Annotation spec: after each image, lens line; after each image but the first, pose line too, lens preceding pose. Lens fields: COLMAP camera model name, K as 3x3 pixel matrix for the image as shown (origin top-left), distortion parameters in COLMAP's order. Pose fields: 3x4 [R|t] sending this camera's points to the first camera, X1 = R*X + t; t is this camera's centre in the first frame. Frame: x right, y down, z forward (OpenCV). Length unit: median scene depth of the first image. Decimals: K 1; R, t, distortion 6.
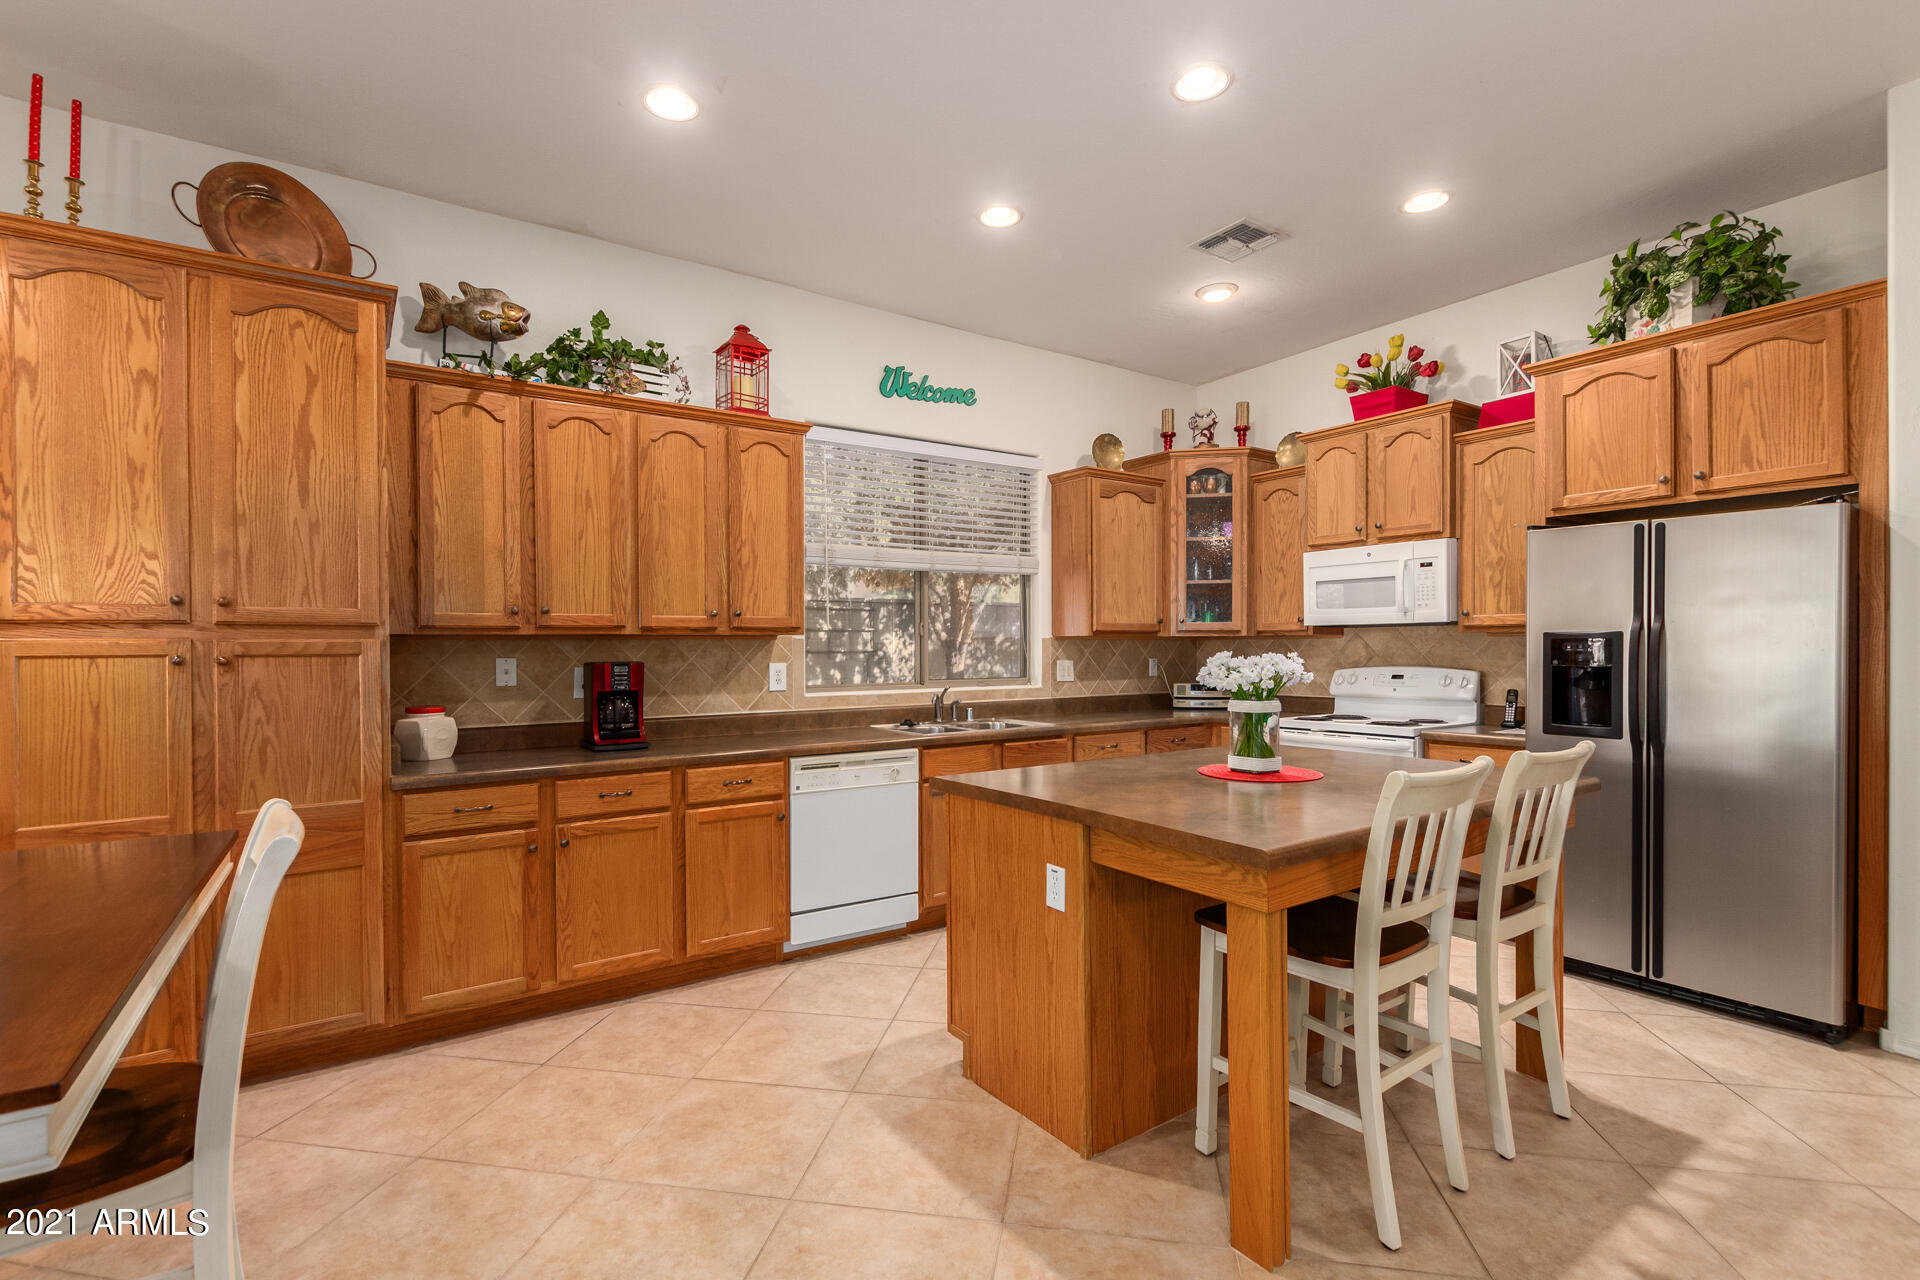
lens RADIAL K [[876.1, 0, 943.2], [0, 876.1, 647.4], [0, 0, 1]] dist [0.001012, 0.000085]
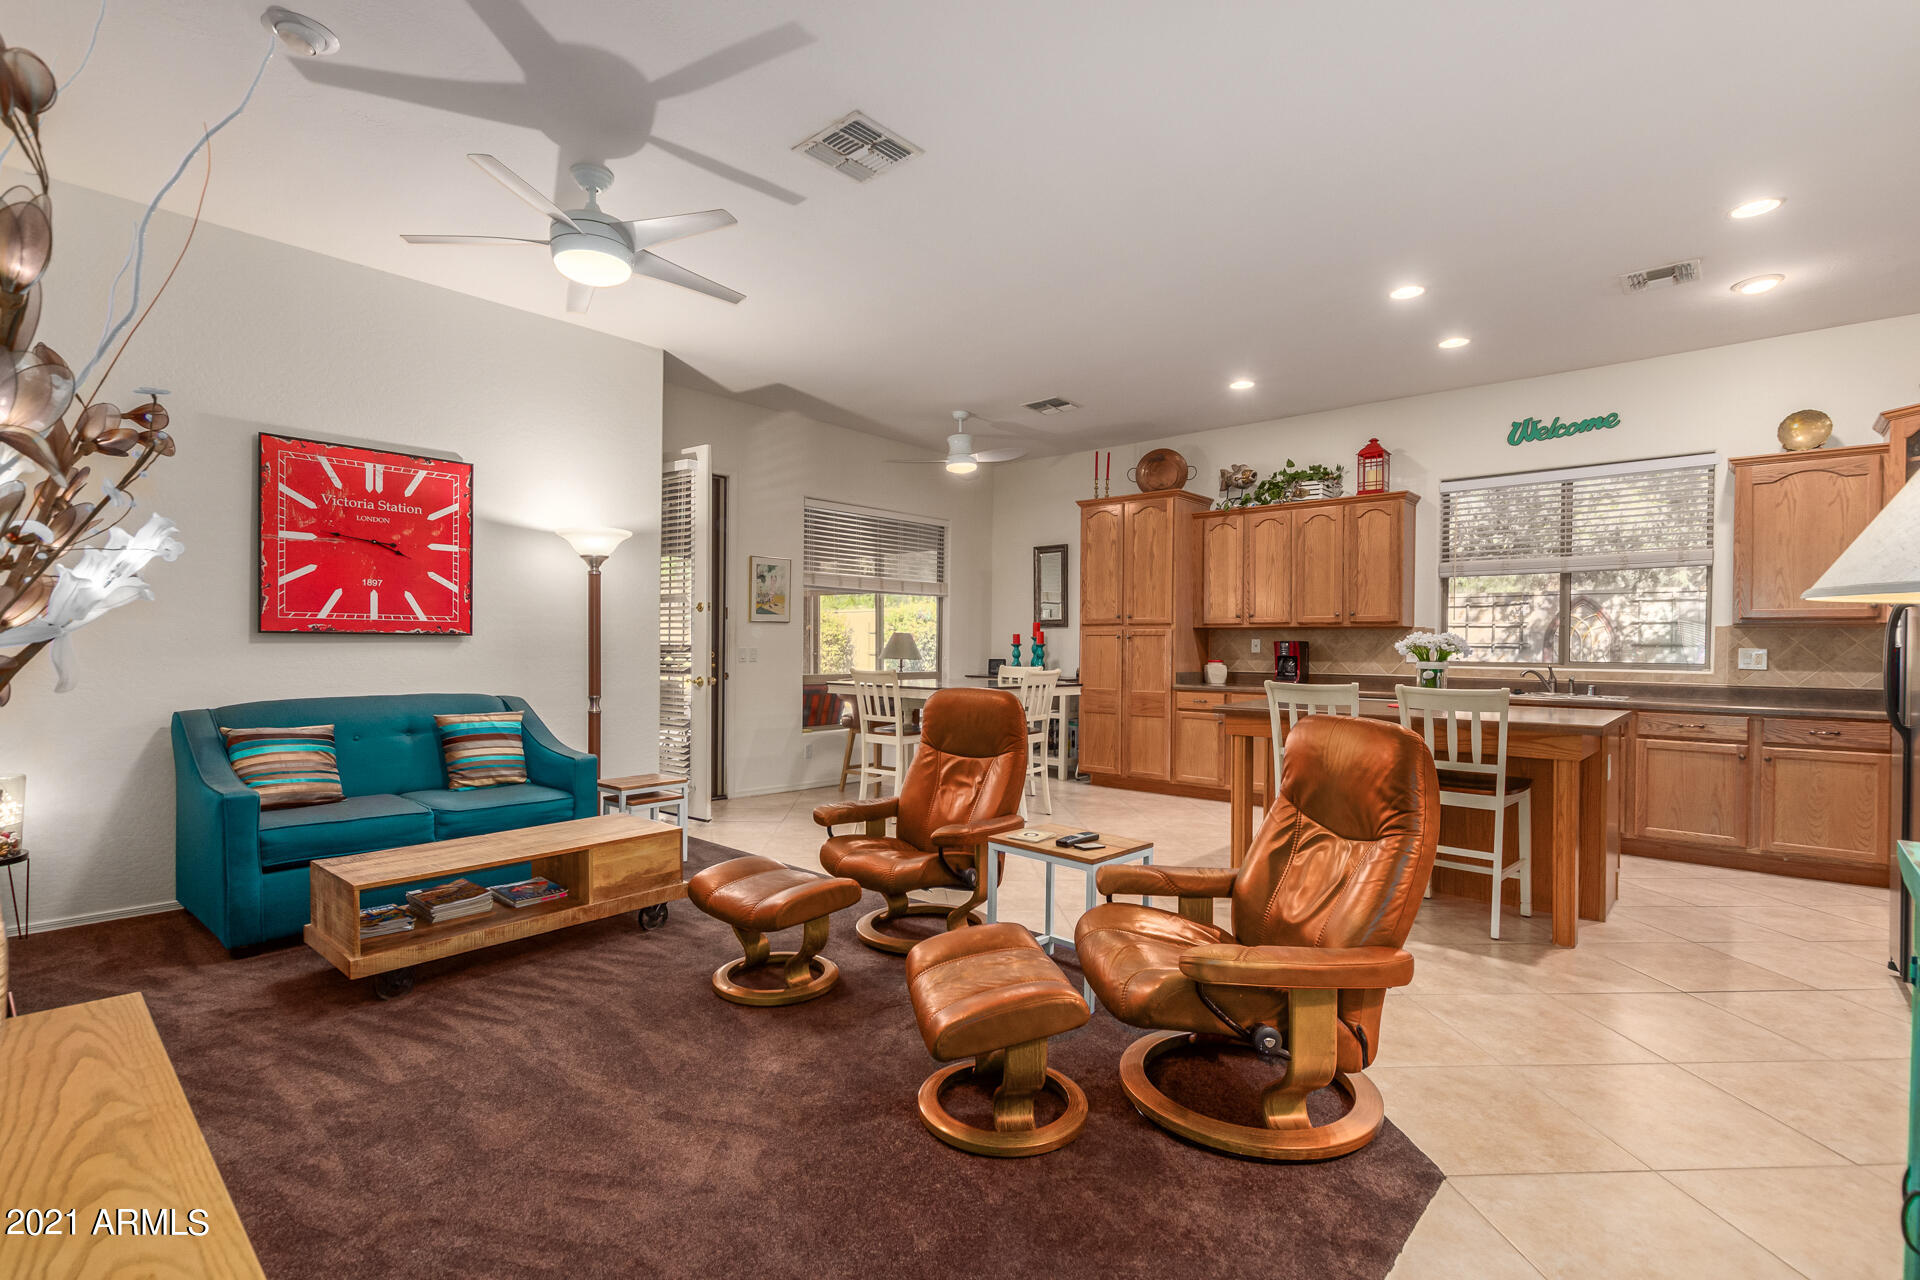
lens RADIAL K [[878.0, 0, 956.4], [0, 878.0, 651.1], [0, 0, 1]] dist [0.003559, 0.000179]
pose [[0.245772, 0.013917, -0.969228, 1.226787], [-0.011955, 0.999864, 0.011326, 0.023904], [0.969254, 0.008804, 0.245905, -0.168479]]
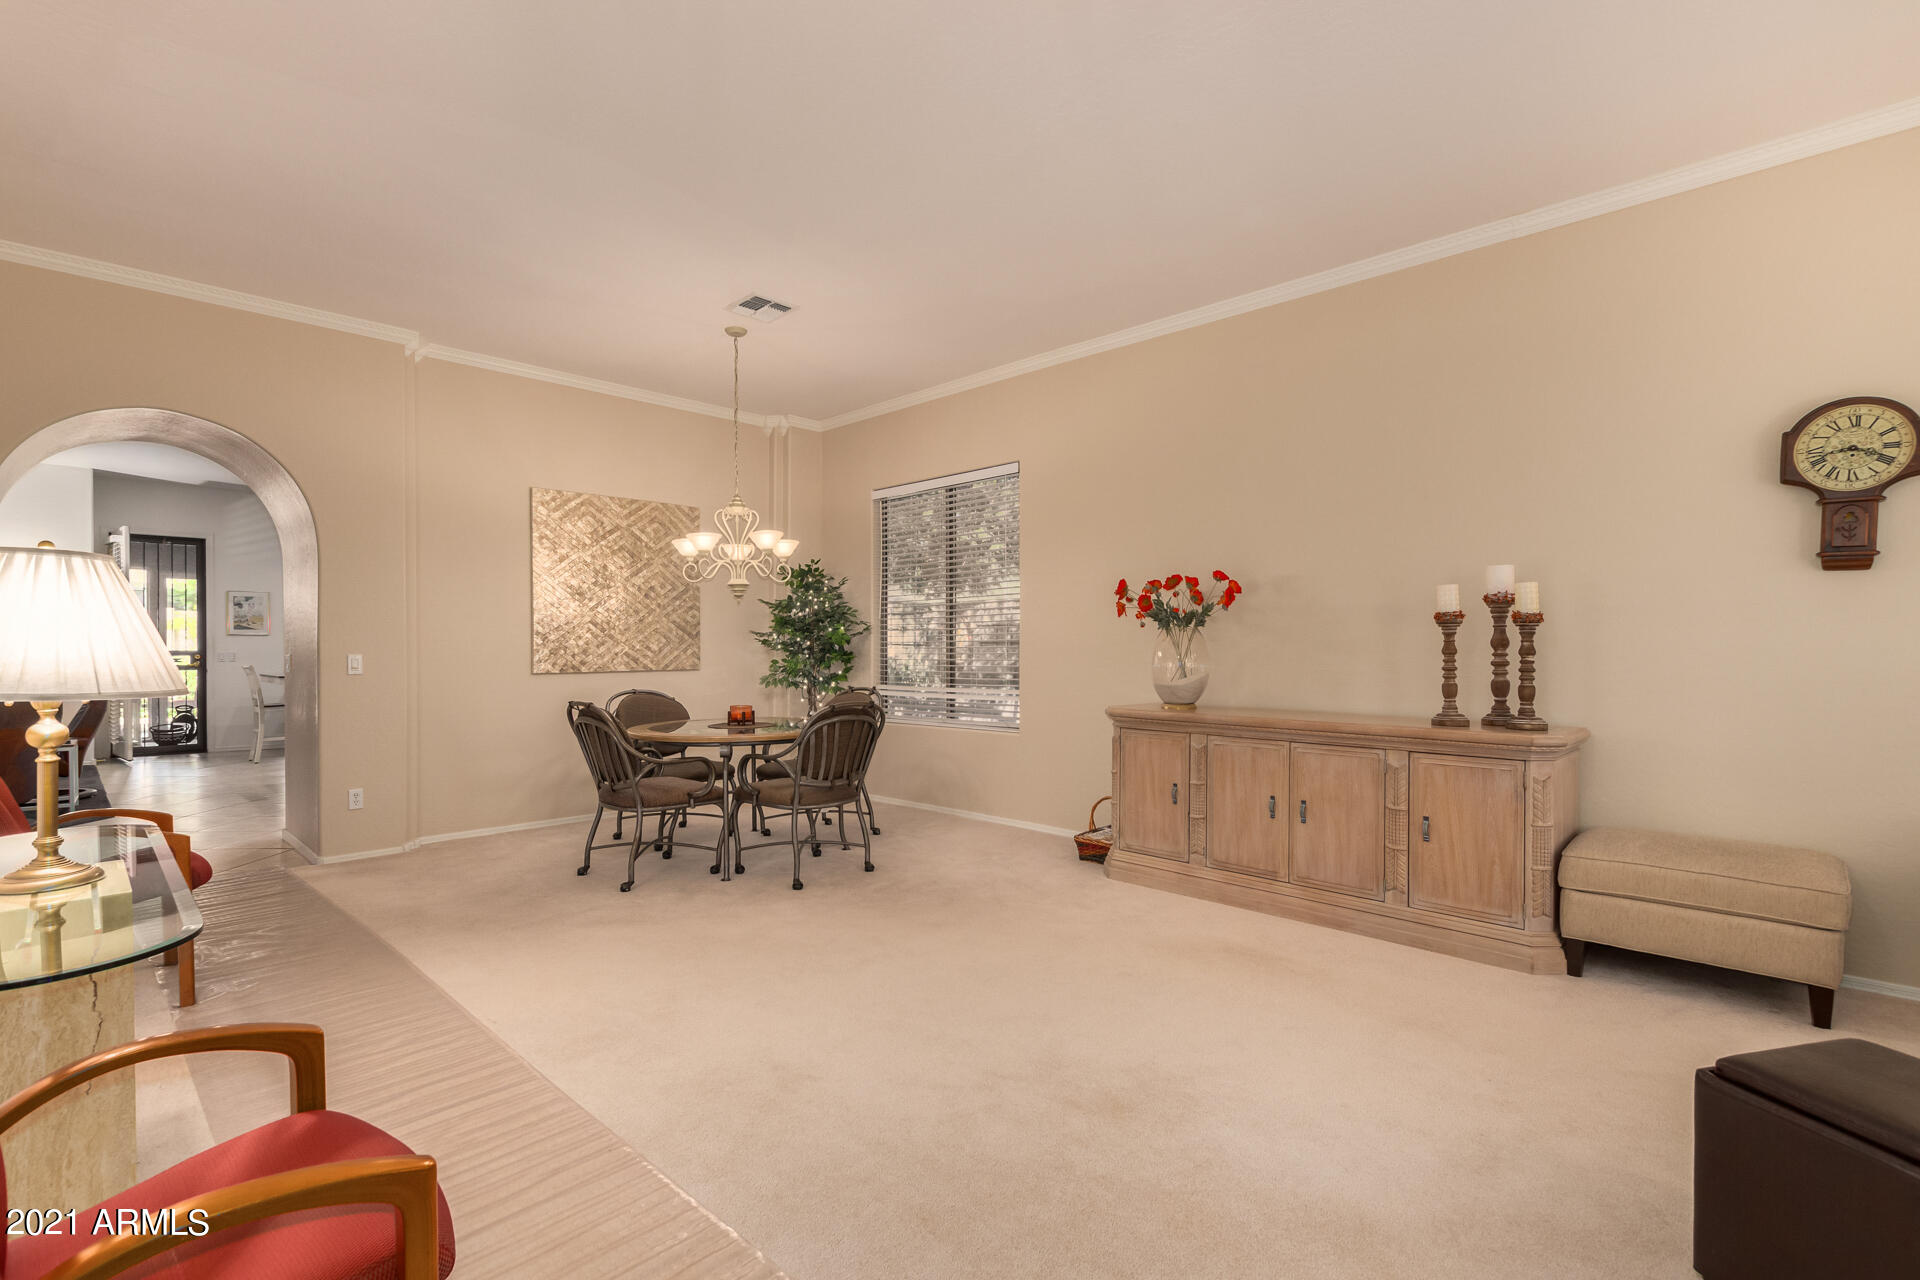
lens RADIAL K [[879.5, 0, 952.5], [0, 879.5, 638.5], [0, 0, 1]] dist [0.004689, 0.000246]
pose [[0.195698, -0.000732, -0.980664, 2.496620], [-0.001692, 0.999998, -0.001084, -0.000403], [0.980663, 0.001871, 0.195697, 1.545325]]
